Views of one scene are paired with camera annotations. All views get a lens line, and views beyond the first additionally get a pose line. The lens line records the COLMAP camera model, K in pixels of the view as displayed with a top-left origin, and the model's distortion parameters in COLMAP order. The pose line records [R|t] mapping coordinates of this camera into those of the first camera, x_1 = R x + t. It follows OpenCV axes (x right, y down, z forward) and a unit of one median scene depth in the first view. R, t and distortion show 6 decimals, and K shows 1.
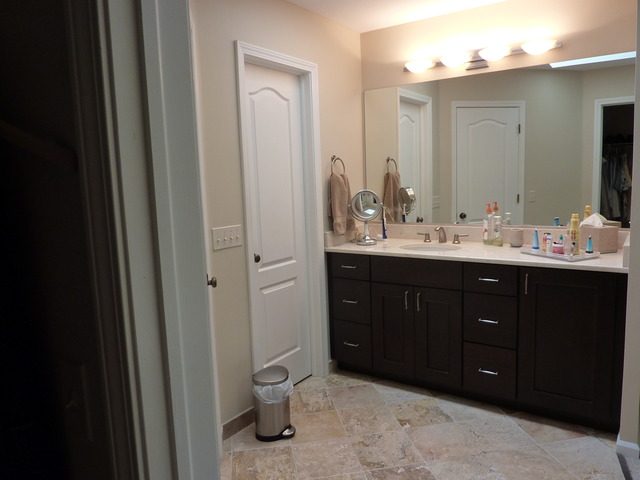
lens RADIAL K [[478.8, 0, 319.8], [0, 478.8, 240.3], [0, 0, 1]] dist [-0.010228, -0.002256]
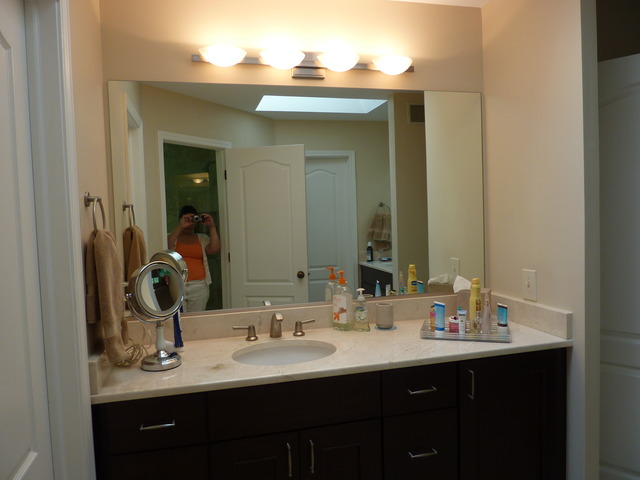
lens RADIAL K [[478.8, 0, 320.9], [0, 478.8, 237.6], [0, 0, 1]] dist [-0.010228, -0.002256]
pose [[0.653339, -0.023904, 0.756688, -0.181755], [0.111643, 0.991616, -0.065069, -0.079010], [-0.748789, 0.126991, 0.650530, 0.536306]]
